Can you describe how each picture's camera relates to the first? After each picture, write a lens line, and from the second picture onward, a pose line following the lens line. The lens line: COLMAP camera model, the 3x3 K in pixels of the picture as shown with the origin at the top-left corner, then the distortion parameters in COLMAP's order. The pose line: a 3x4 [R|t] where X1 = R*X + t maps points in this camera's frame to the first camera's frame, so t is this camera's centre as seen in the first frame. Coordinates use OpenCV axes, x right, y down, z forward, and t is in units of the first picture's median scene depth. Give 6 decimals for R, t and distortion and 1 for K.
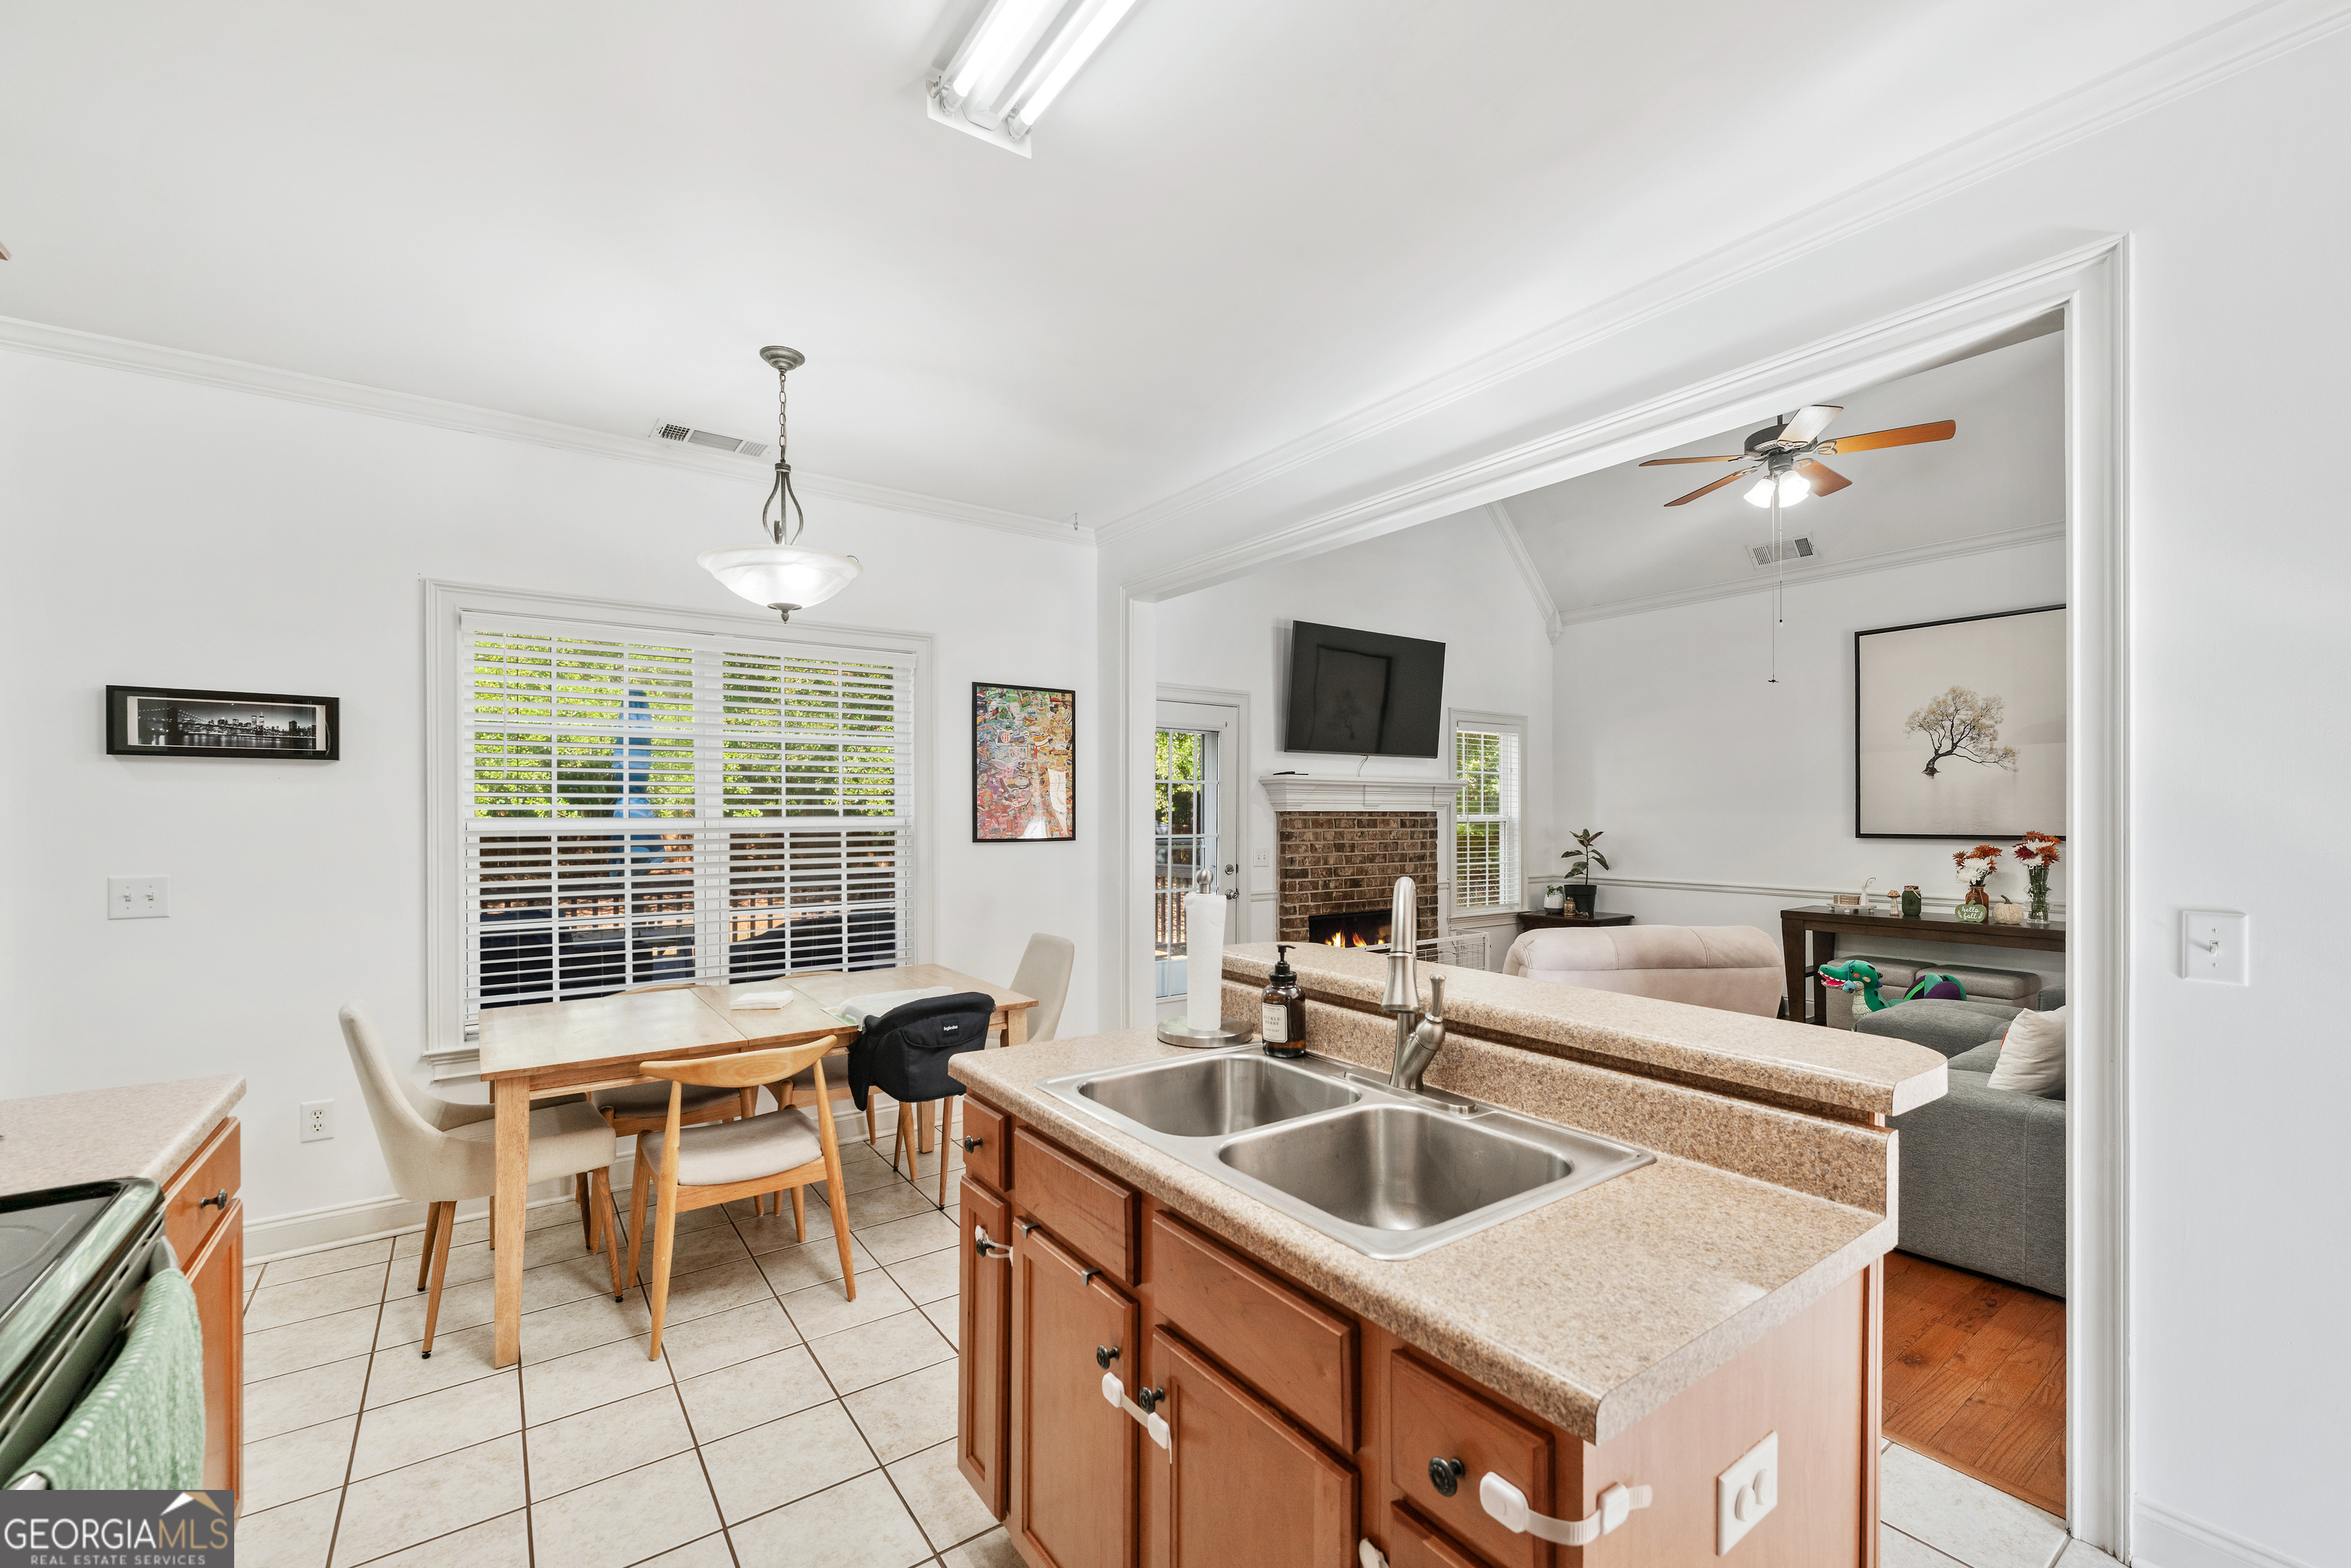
lens RADIAL K [[979.5, 0, 1153.0], [0, 979.5, 809.5], [0, 0, 1]] dist [-0.002796, 0.000382]
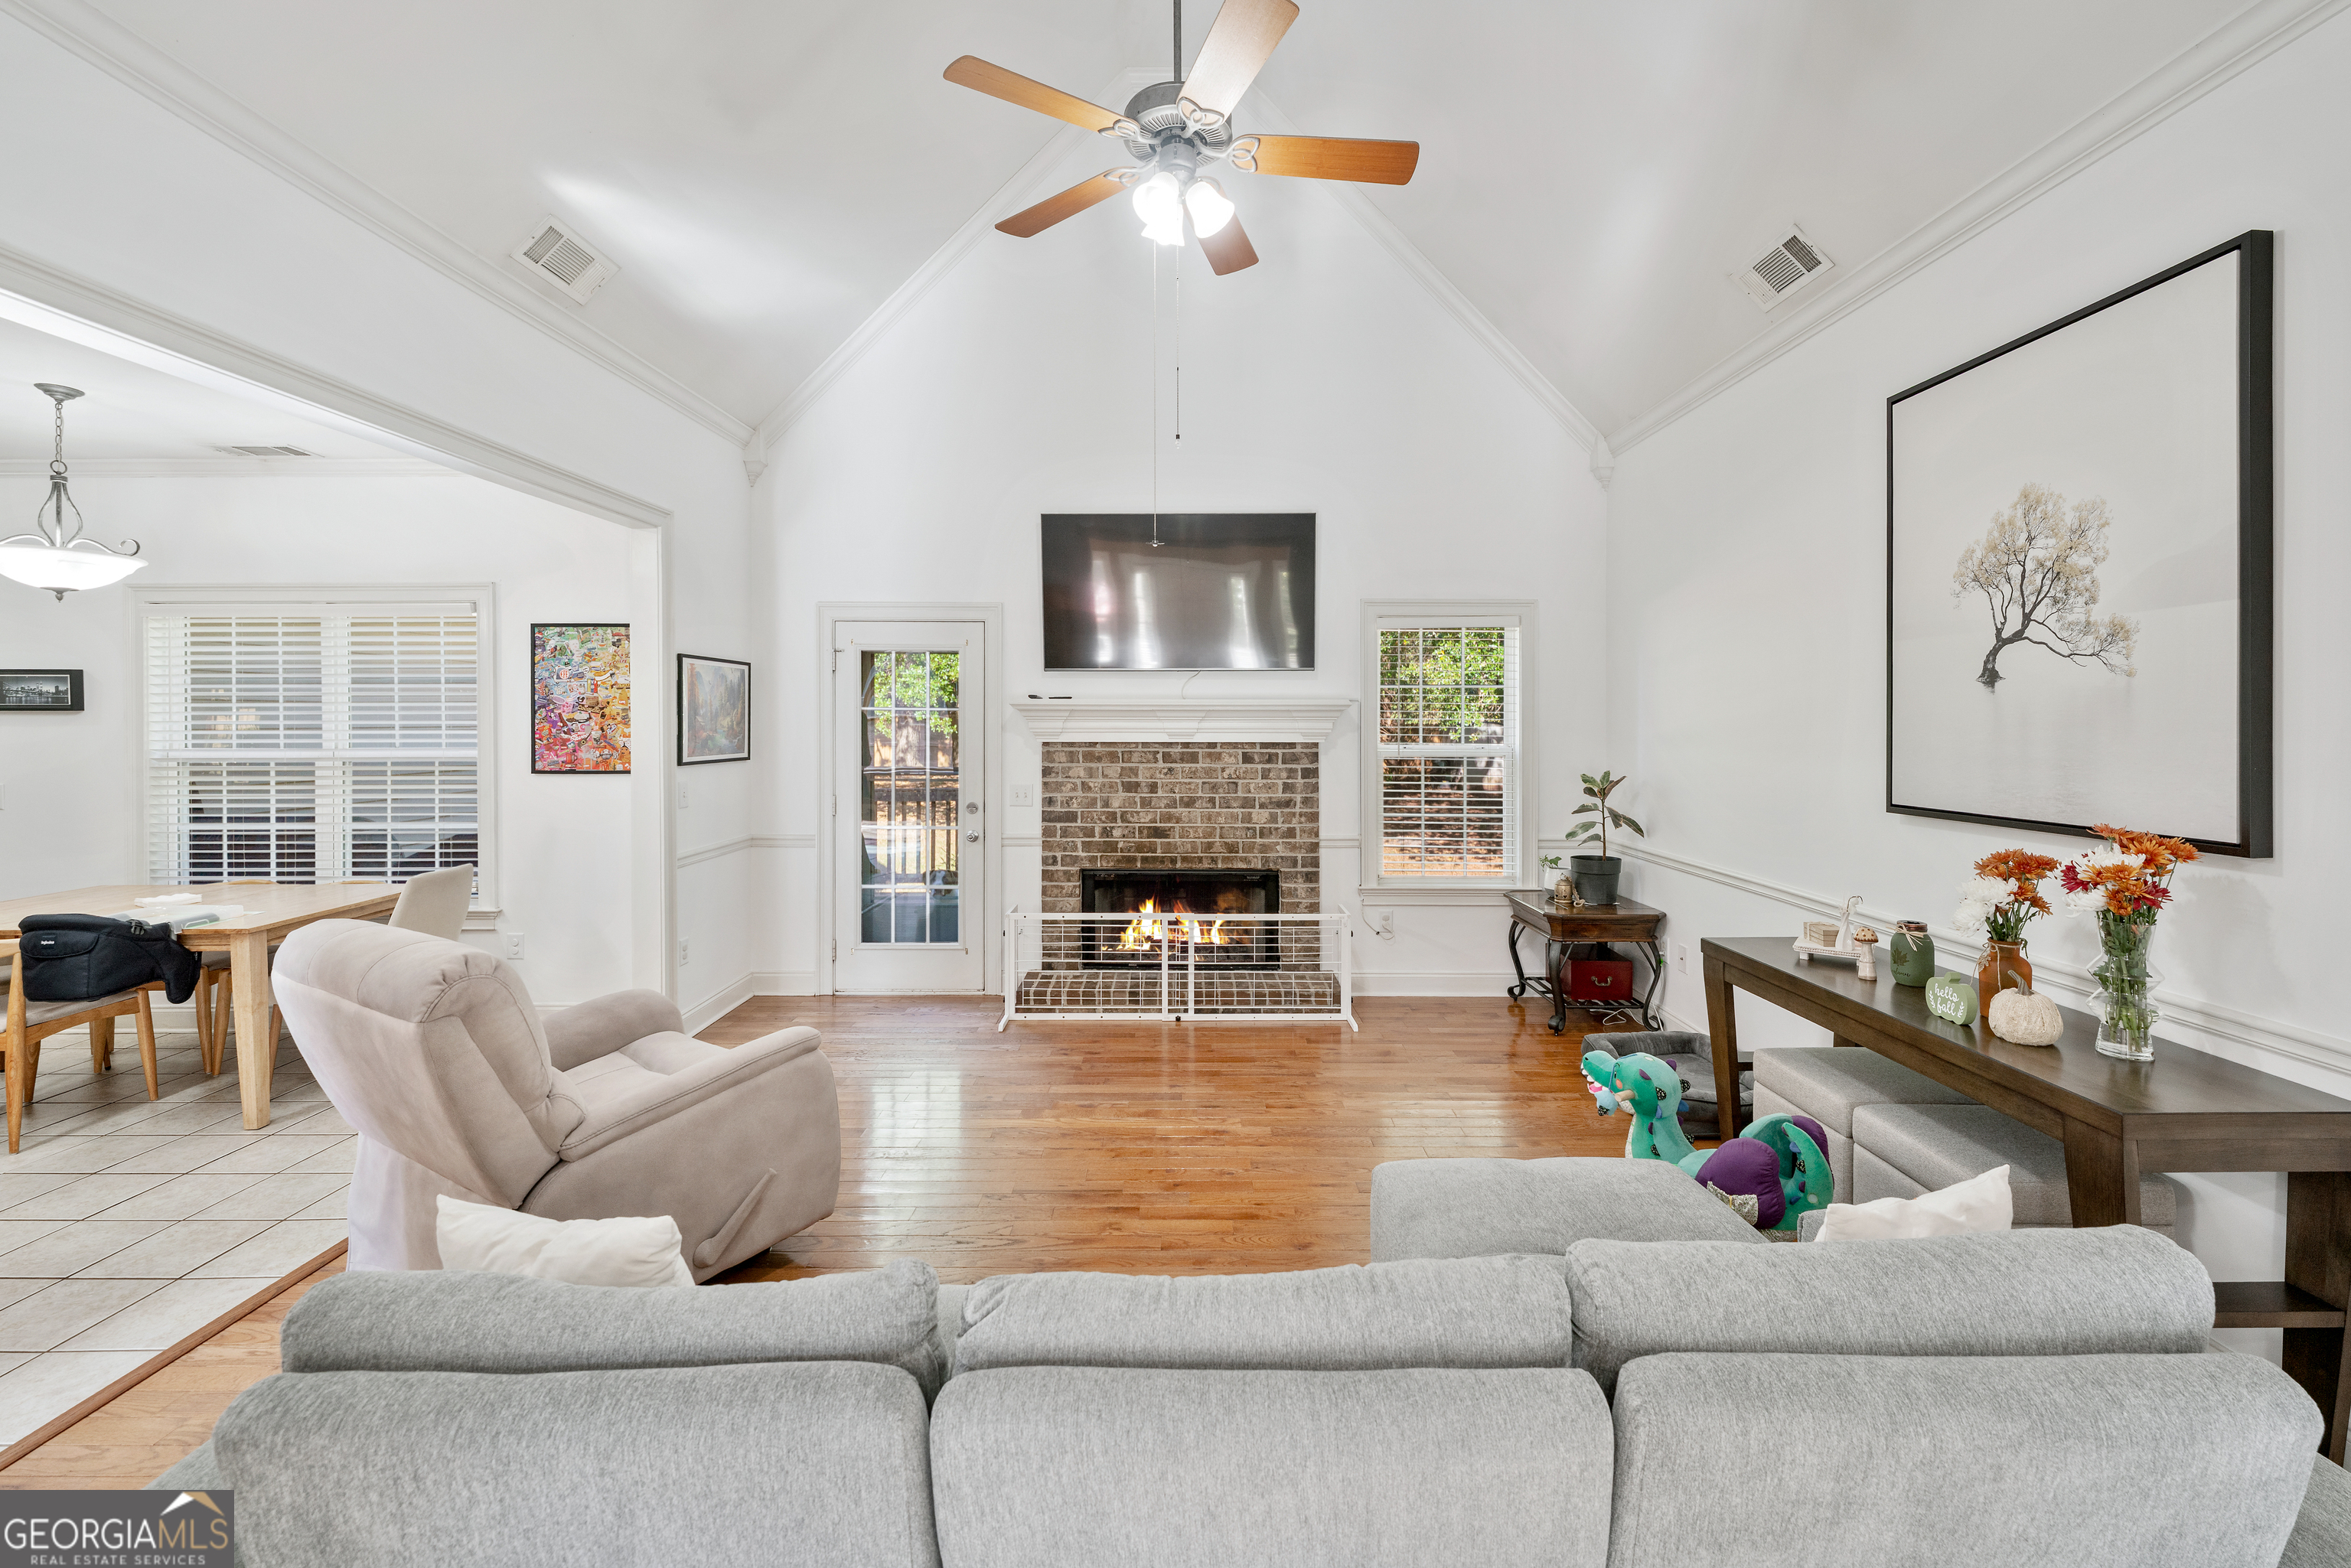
lens RADIAL K [[979.5, 0, 1147.2], [0, 979.5, 728.9], [0, 0, 1]] dist [-0.002796, 0.000382]
pose [[0.813608, 0.005887, -0.581385, 0.921838], [0.001506, 0.999924, 0.012233, -0.025622], [0.581412, -0.010829, 0.813537, 0.489707]]
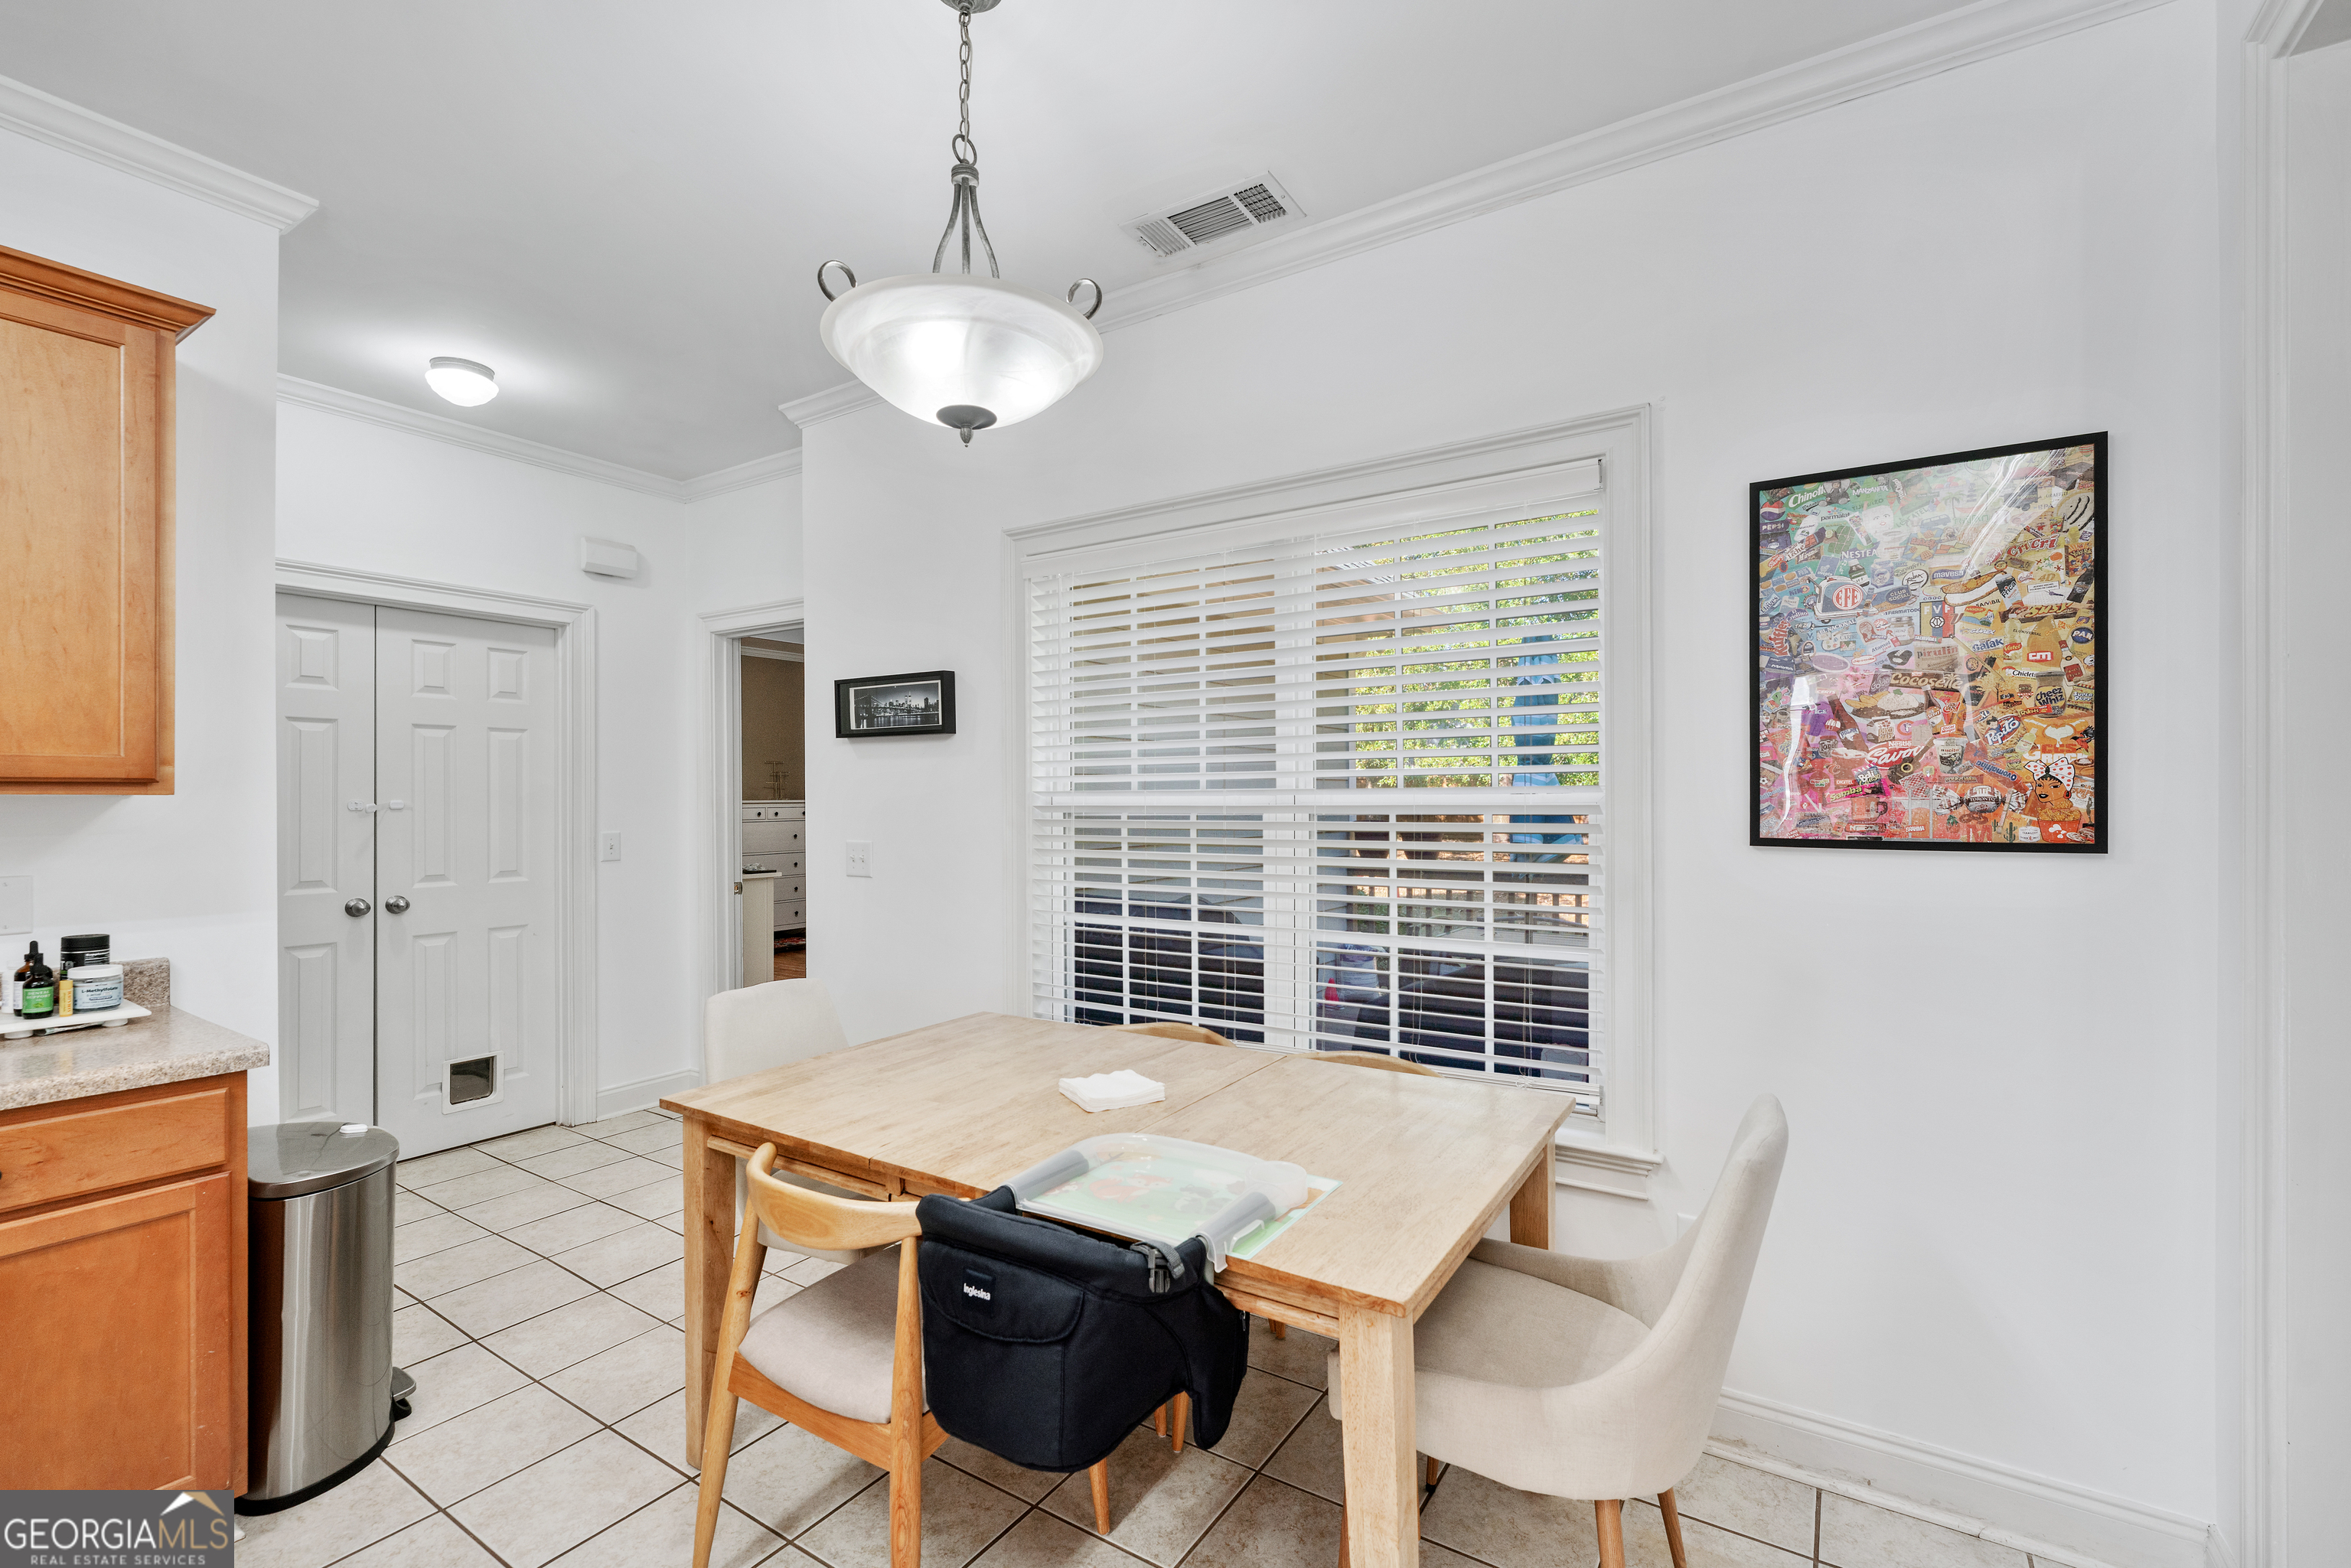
lens RADIAL K [[1003.1, 0, 1177.3], [0, 1003.1, 794.7], [0, 0, 1]] dist [0.001448, 0.000163]
pose [[0.383668, -0.000906, -0.923471, 0.127686], [0.006684, 0.999976, 0.001796, 0.007443], [0.923447, -0.006862, 0.383664, 0.549674]]
